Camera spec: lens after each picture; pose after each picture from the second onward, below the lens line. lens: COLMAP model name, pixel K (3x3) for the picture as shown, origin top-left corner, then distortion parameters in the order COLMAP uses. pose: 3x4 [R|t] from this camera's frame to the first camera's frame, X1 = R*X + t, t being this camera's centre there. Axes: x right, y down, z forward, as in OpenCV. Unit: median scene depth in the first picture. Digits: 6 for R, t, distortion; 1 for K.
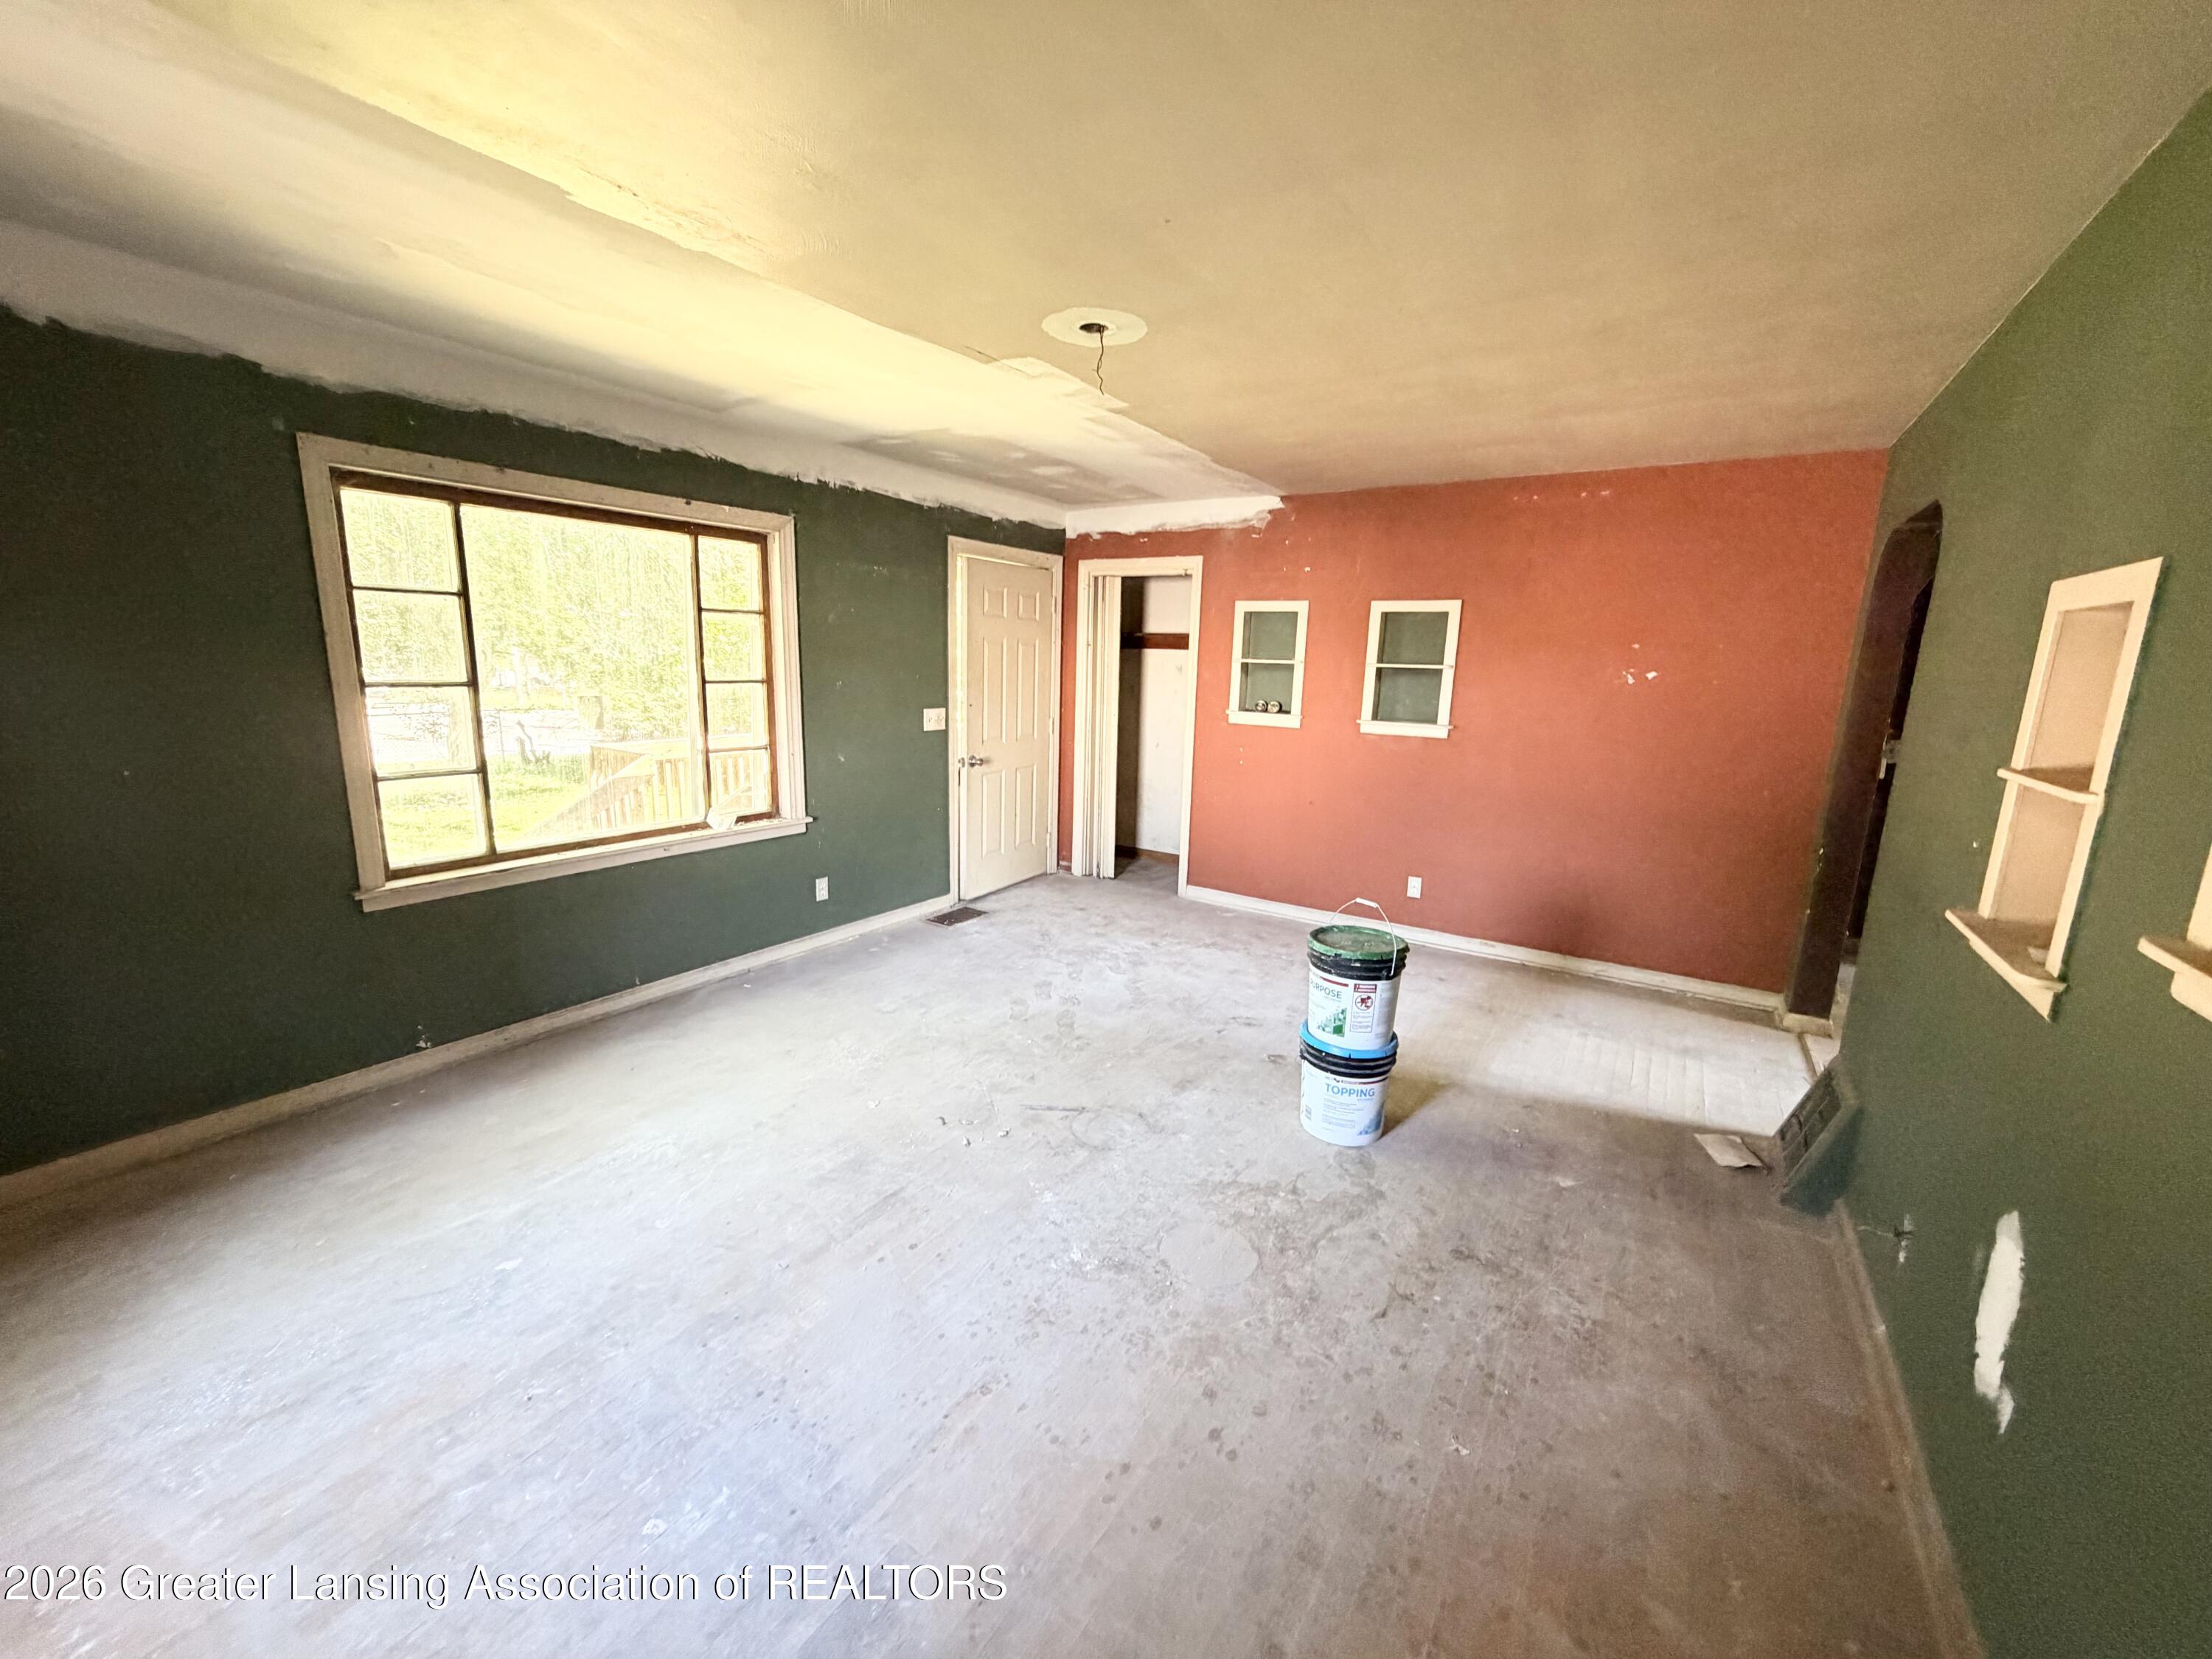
lens RADIAL K [[877.6, 0, 1096.8], [0, 877.6, 826.8], [0, 0, 1]] dist [0.000471, 0.000335]
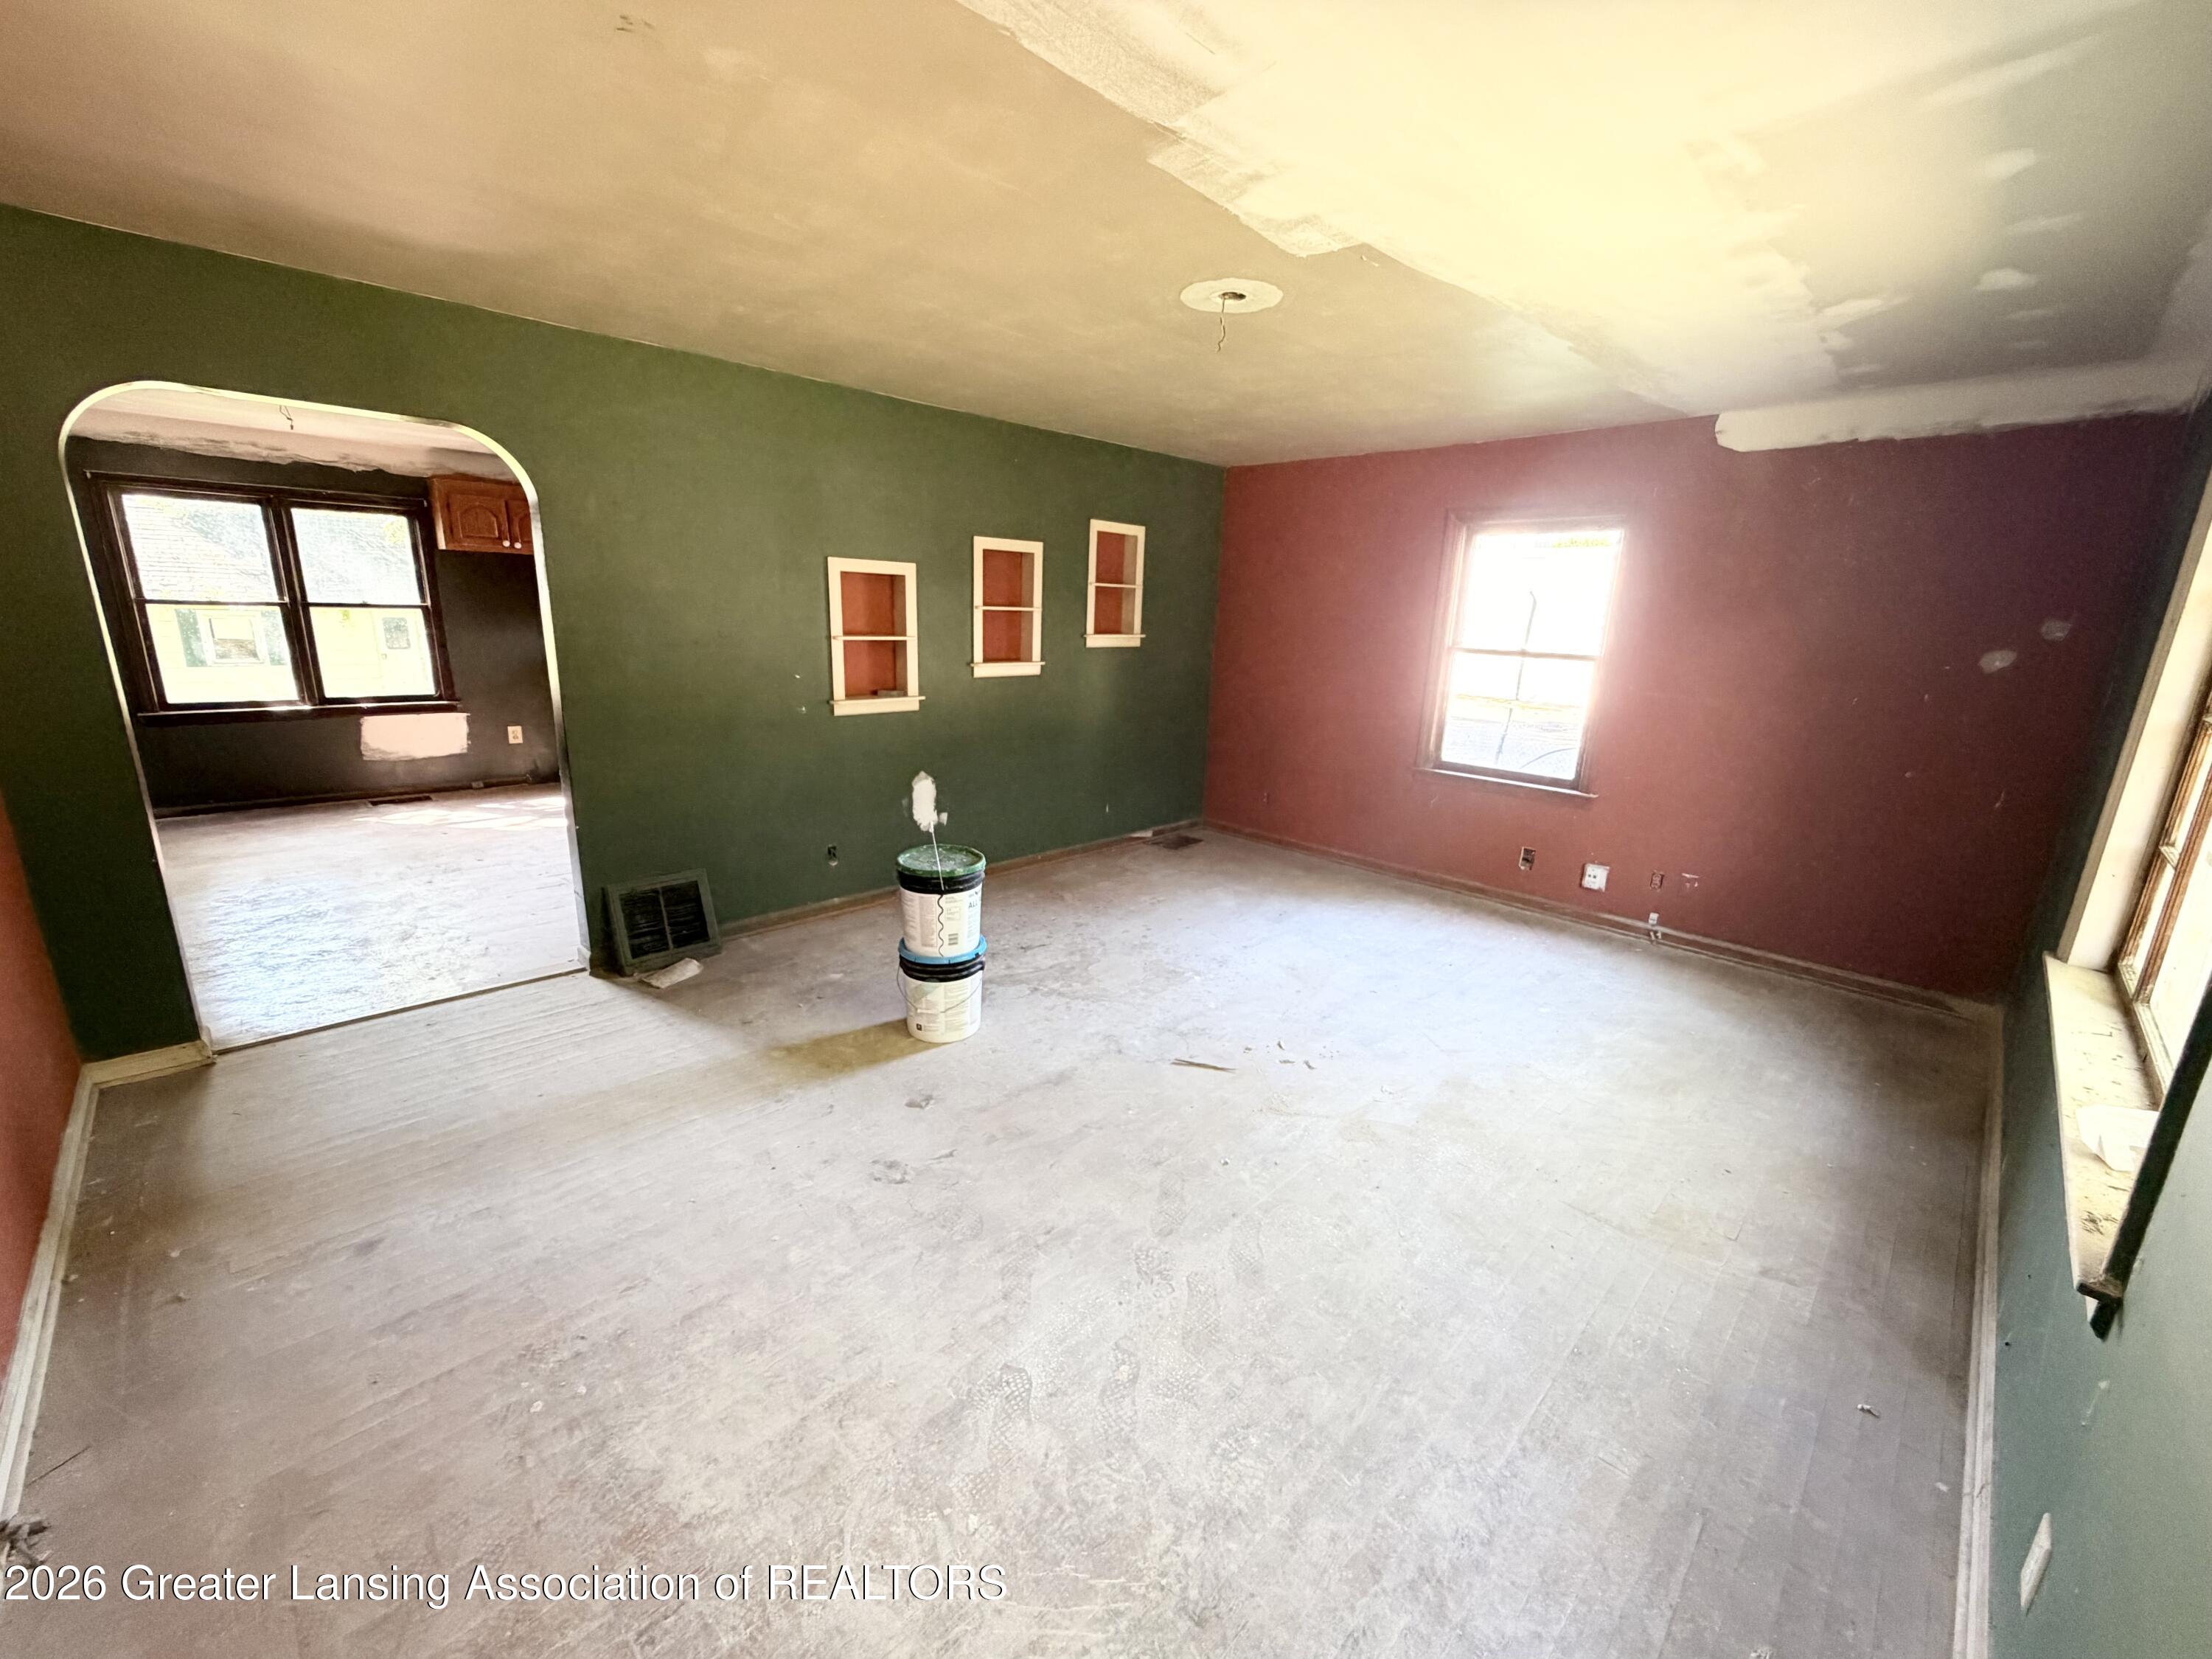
lens RADIAL K [[877.6, 0, 1096.8], [0, 877.6, 826.8], [0, 0, 1]] dist [0.000471, 0.000335]
pose [[-0.976030, -0.108207, 0.188829, -0.089234], [-0.017231, 0.903337, 0.428586, -0.353788], [-0.216953, 0.415059, -0.883548, 1.768646]]
